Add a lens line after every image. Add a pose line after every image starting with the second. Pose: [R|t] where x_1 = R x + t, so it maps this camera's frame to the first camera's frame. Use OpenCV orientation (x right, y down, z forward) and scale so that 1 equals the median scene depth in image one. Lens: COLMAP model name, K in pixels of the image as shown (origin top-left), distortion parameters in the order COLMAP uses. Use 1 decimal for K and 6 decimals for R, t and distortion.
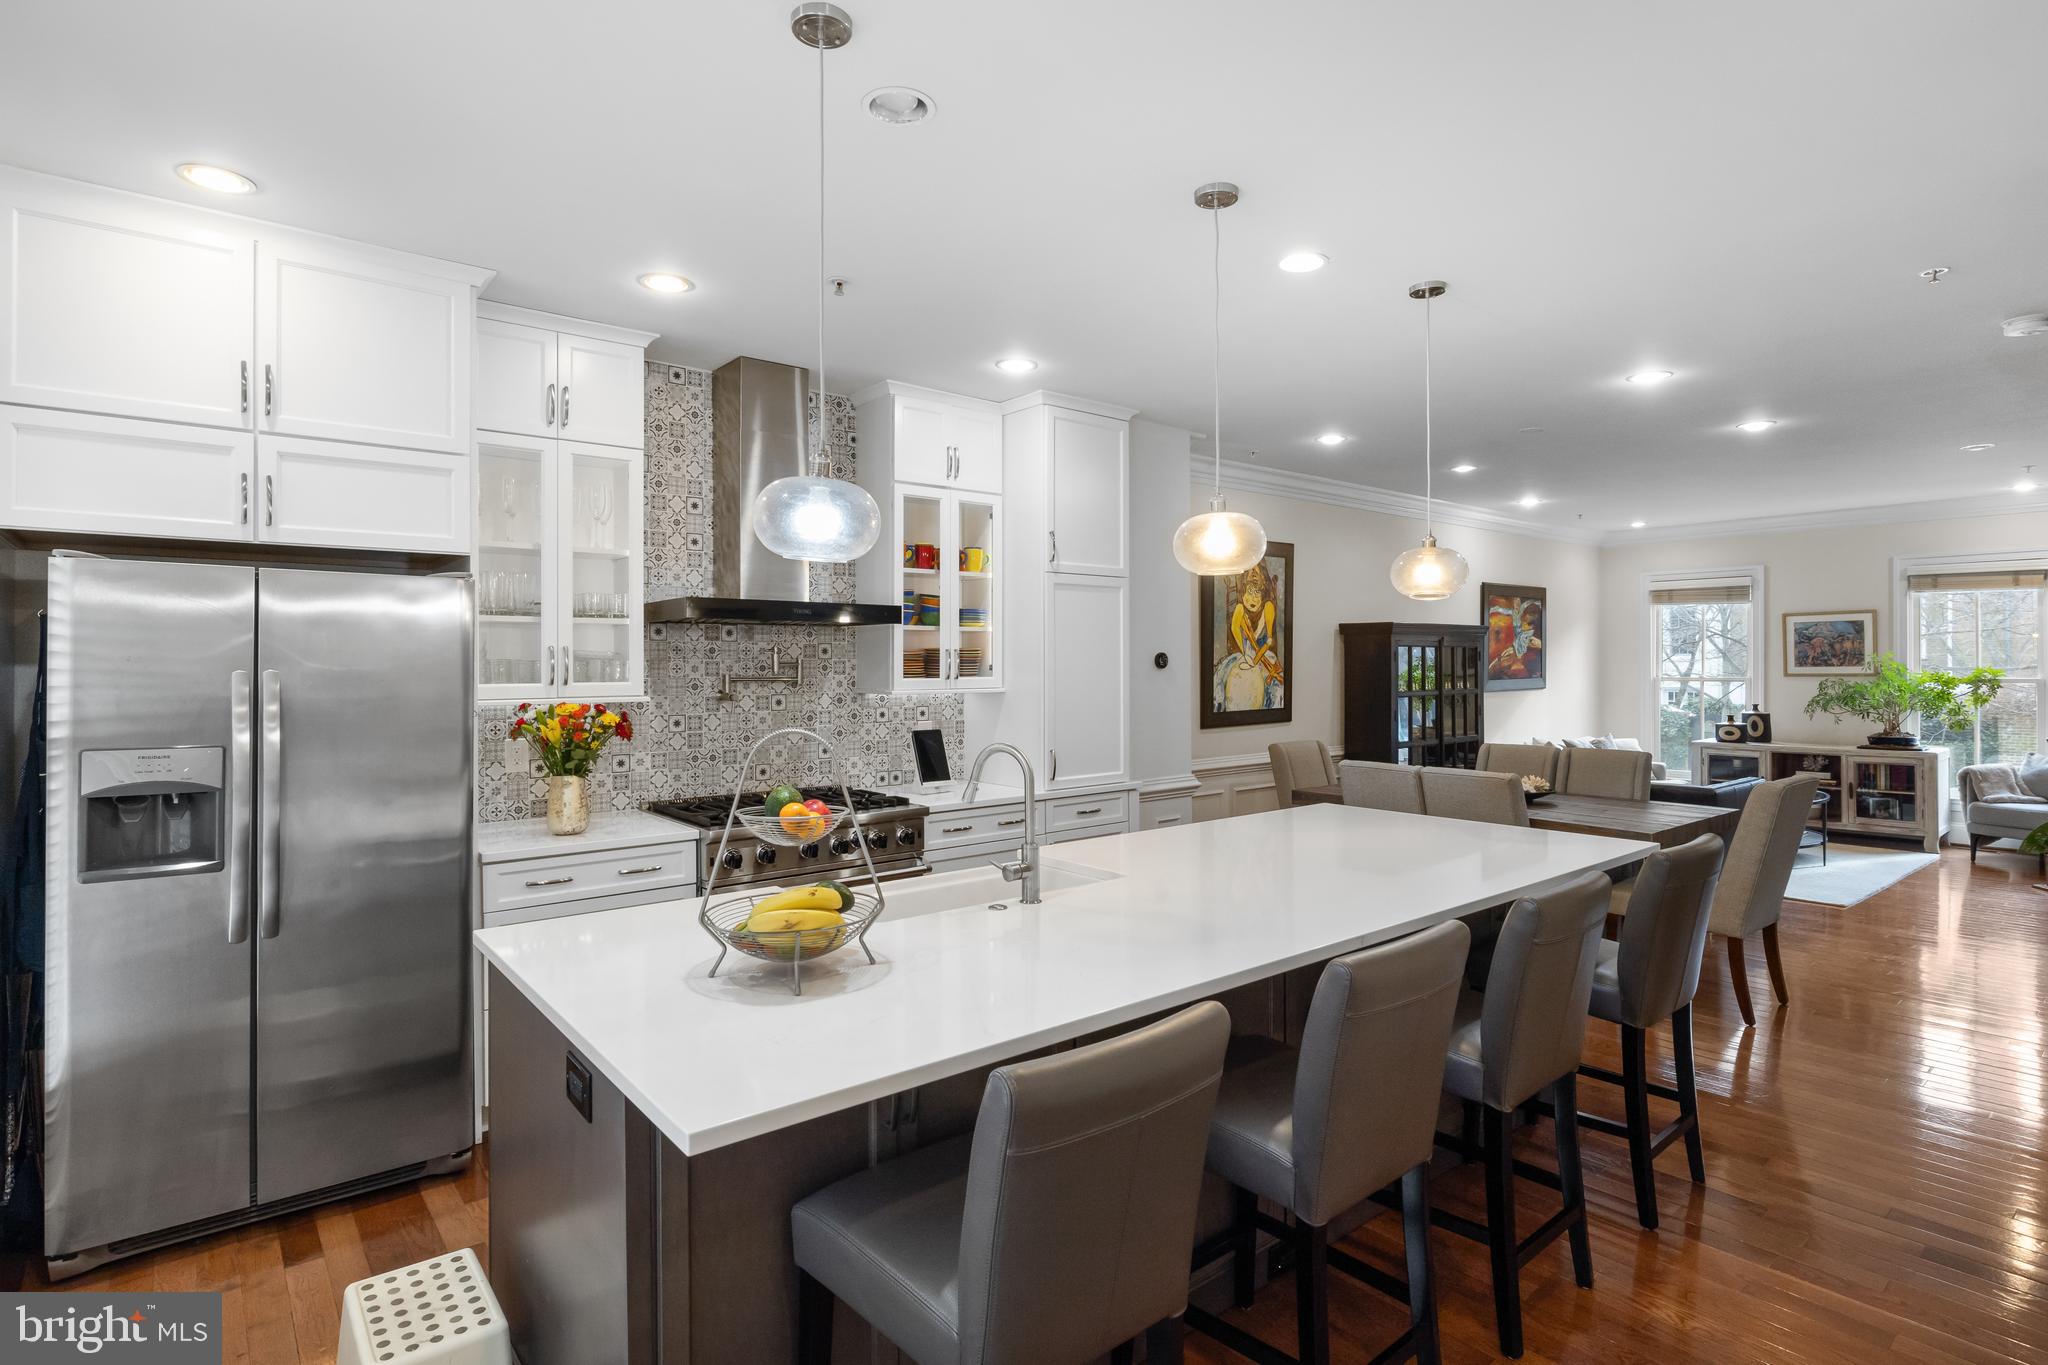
lens RADIAL K [[1031.6, 0, 1029.7], [0, 1031.6, 672.1], [0, 0, 1]] dist [-0.004631, -0.002245]
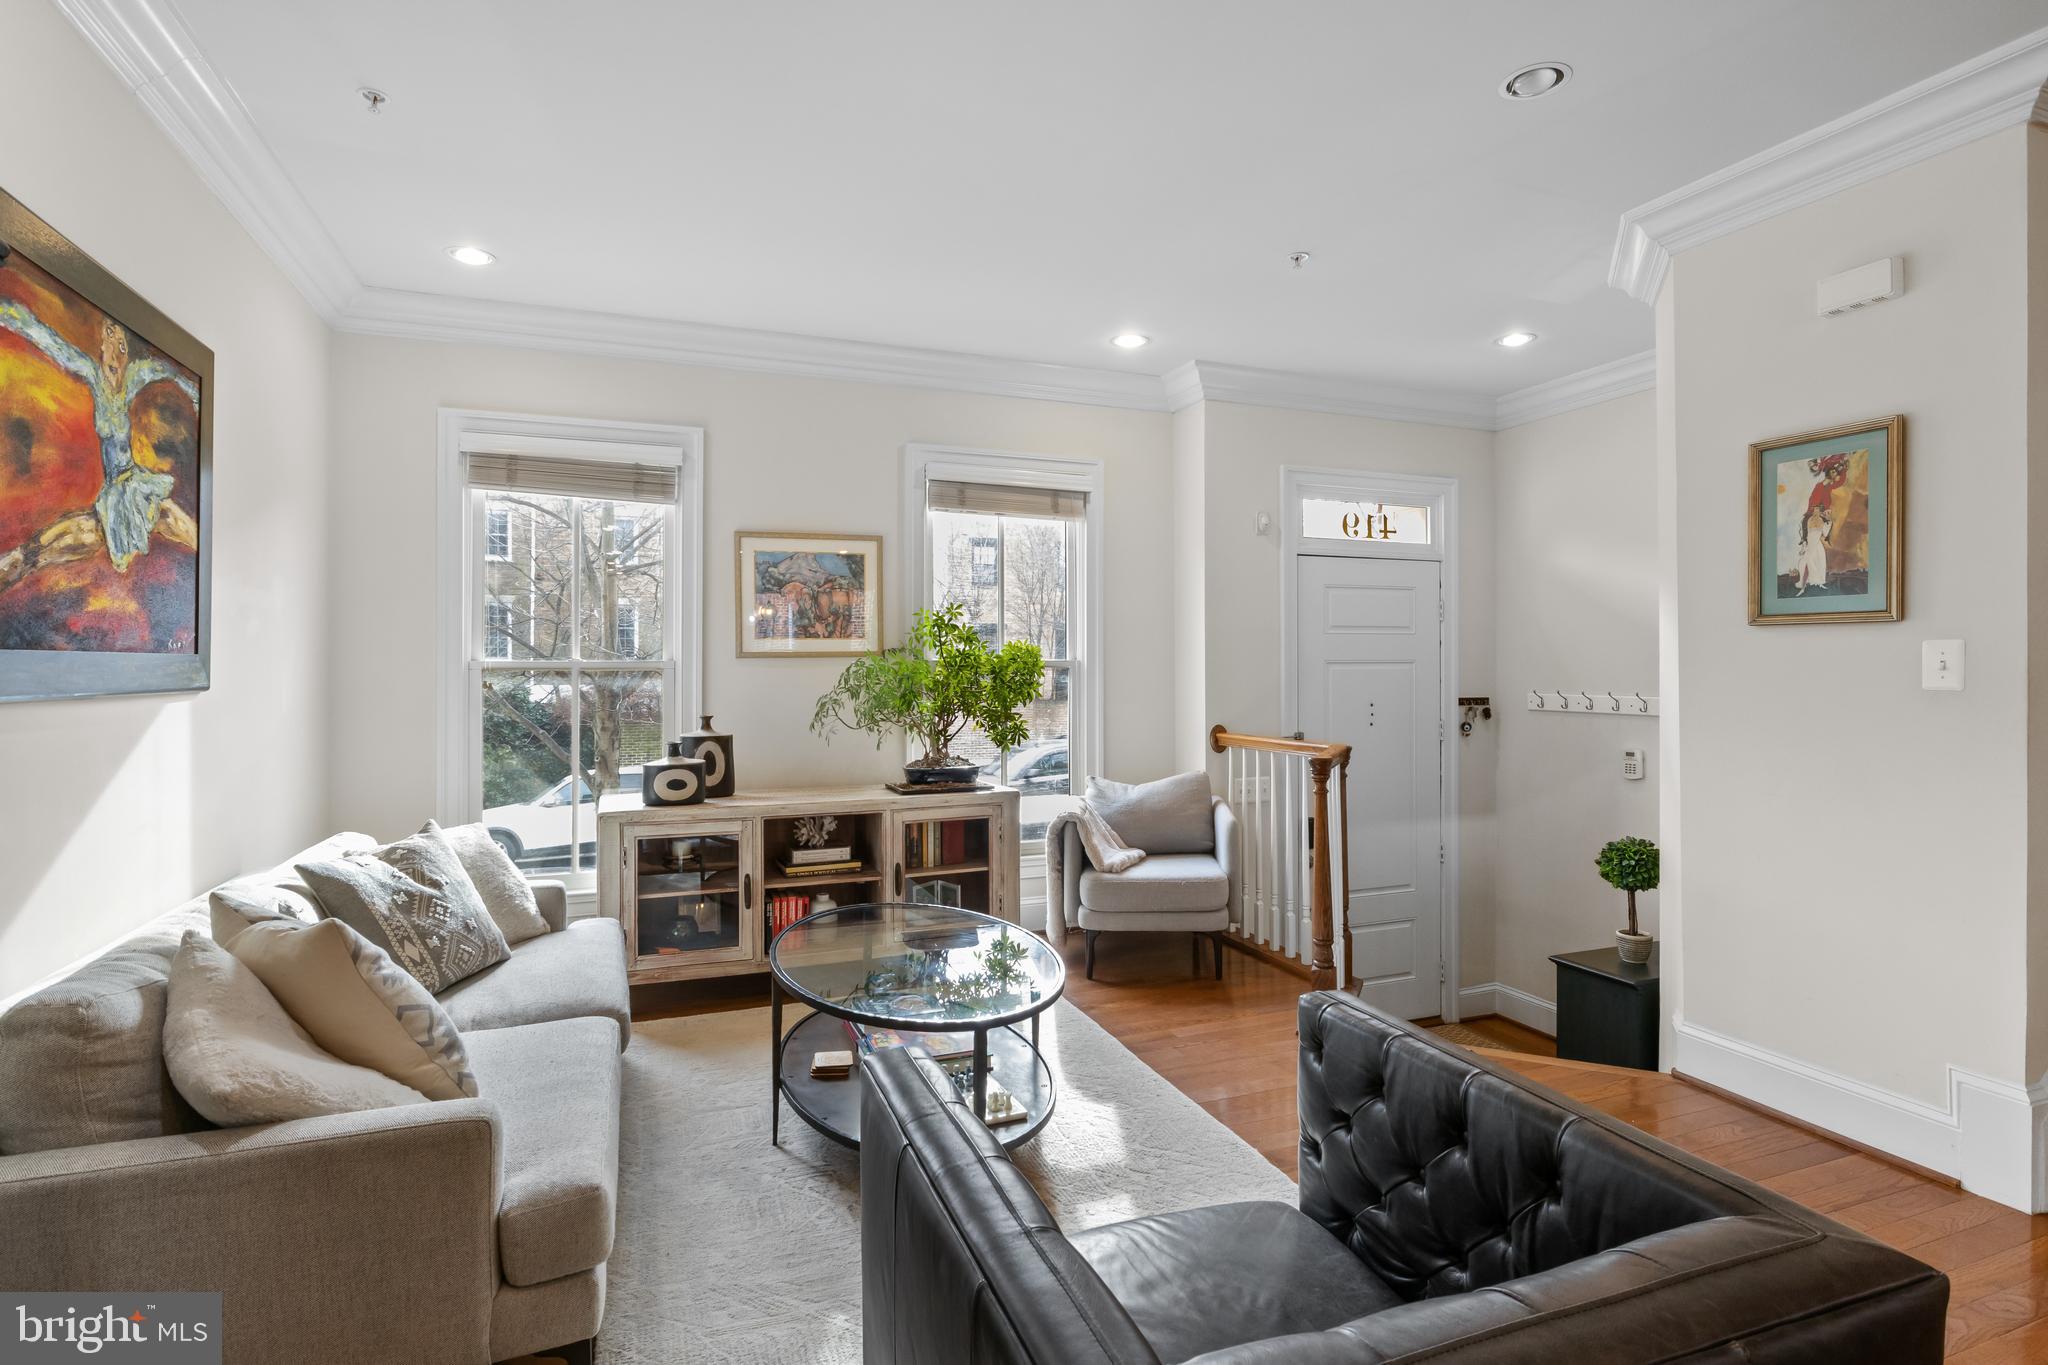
lens RADIAL K [[1031.6, 0, 1029.1], [0, 1031.6, 666.4], [0, 0, 1]] dist [-0.004631, -0.002245]
pose [[0.316382, 0.008077, 0.948597, 0.426525], [0.005786, 0.999929, -0.010443, 0.020022], [-0.948614, 0.008793, 0.316313, 0.985415]]
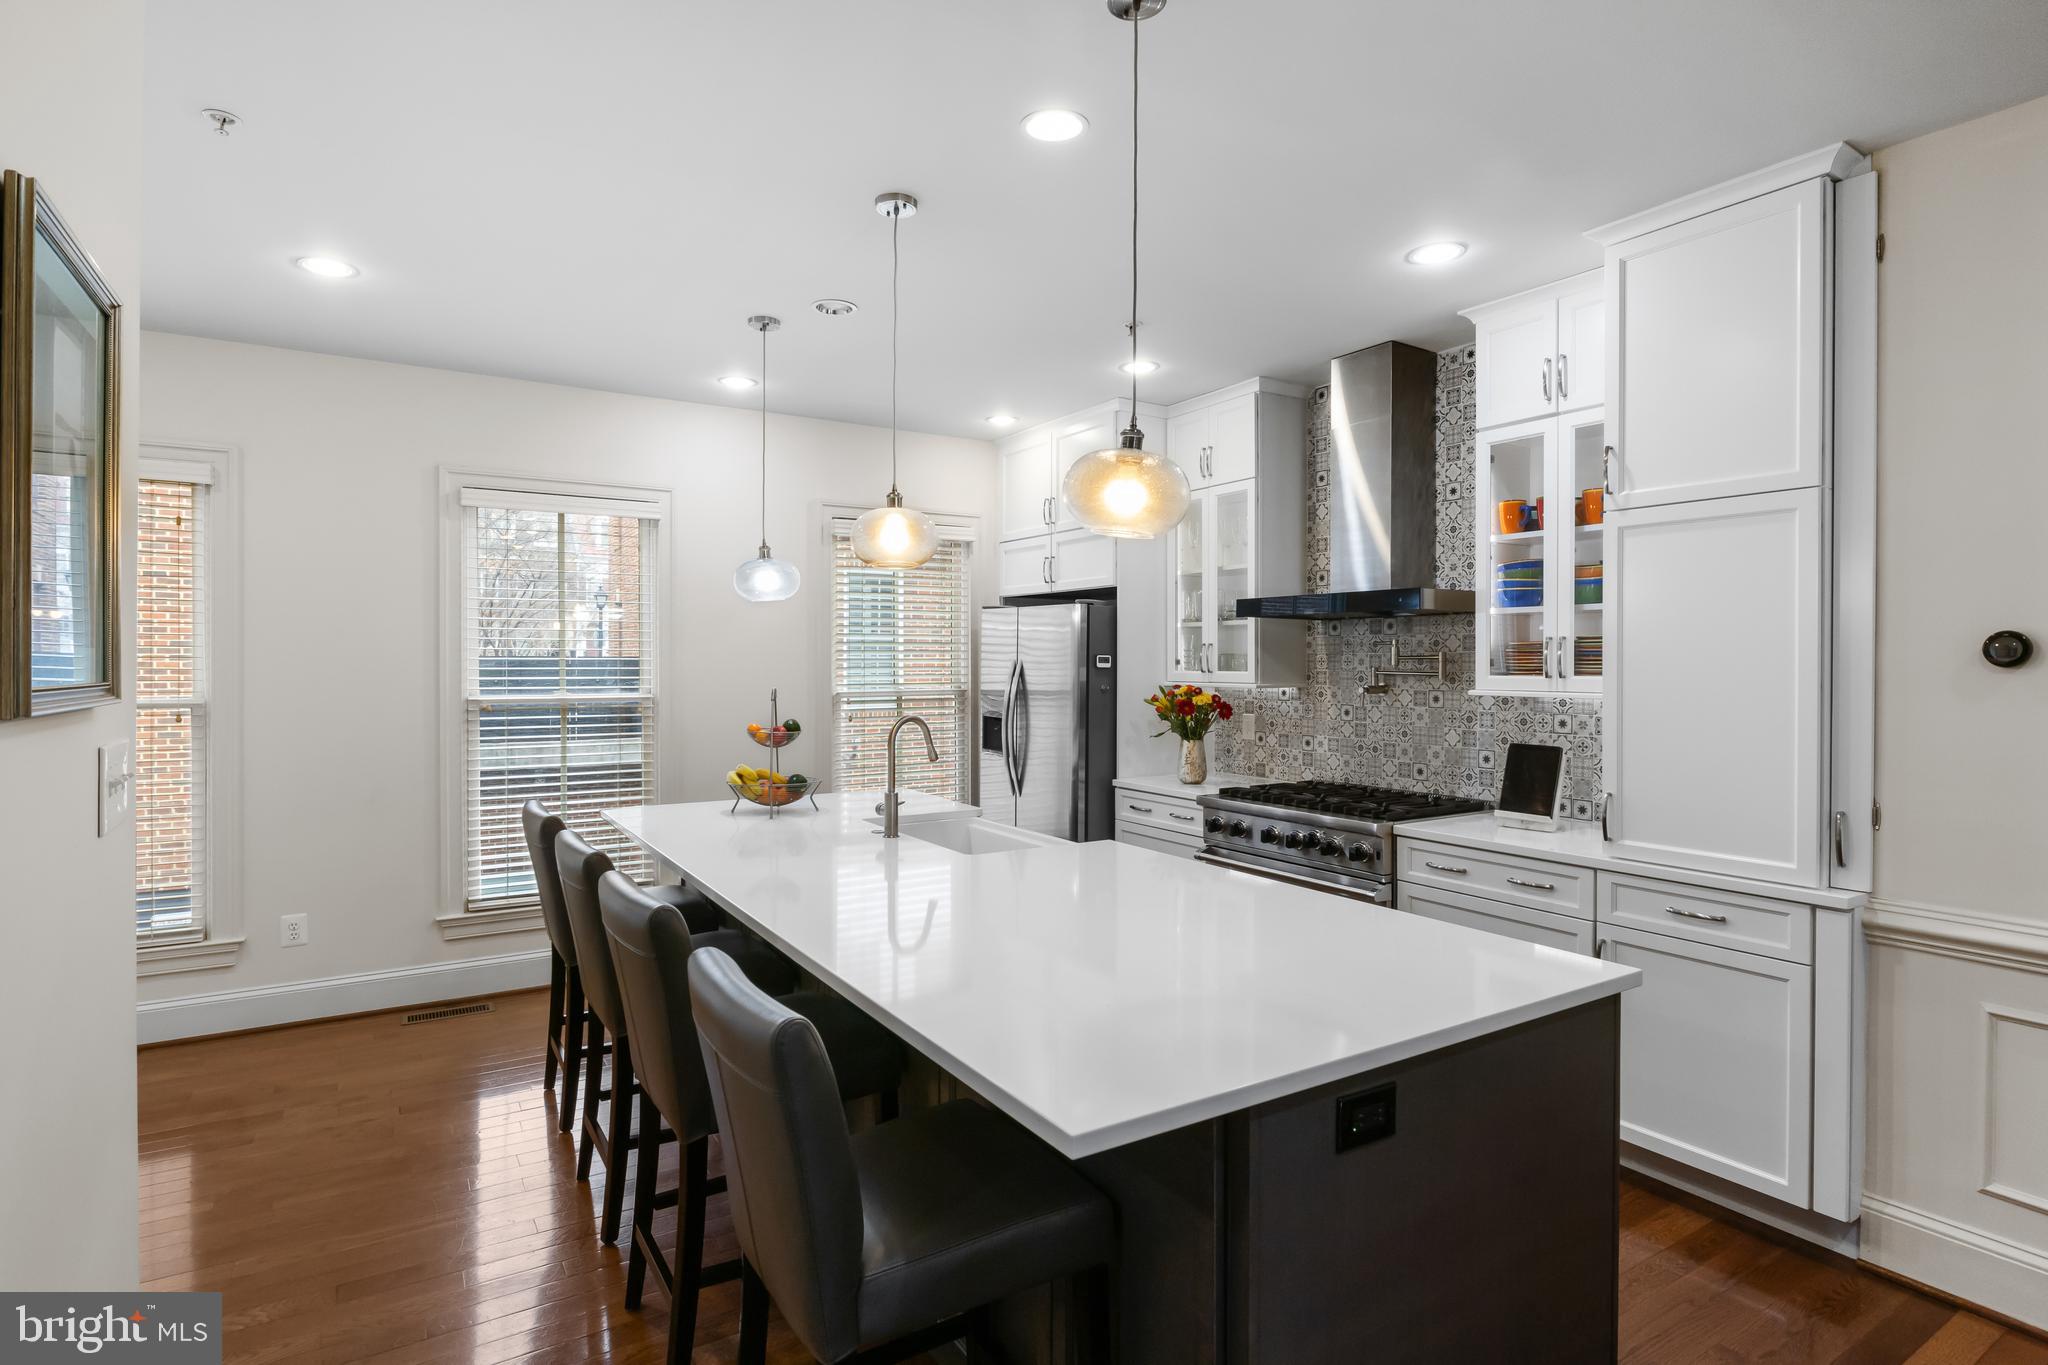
lens RADIAL K [[1031.6, 0, 1035.7], [0, 1031.6, 663.8], [0, 0, 1]] dist [-0.004631, -0.002245]
pose [[-0.122055, 0.005108, -0.992510, 0.498005], [-0.009827, 0.999932, 0.006355, -0.003053], [0.992475, 0.010529, -0.121996, 0.528026]]
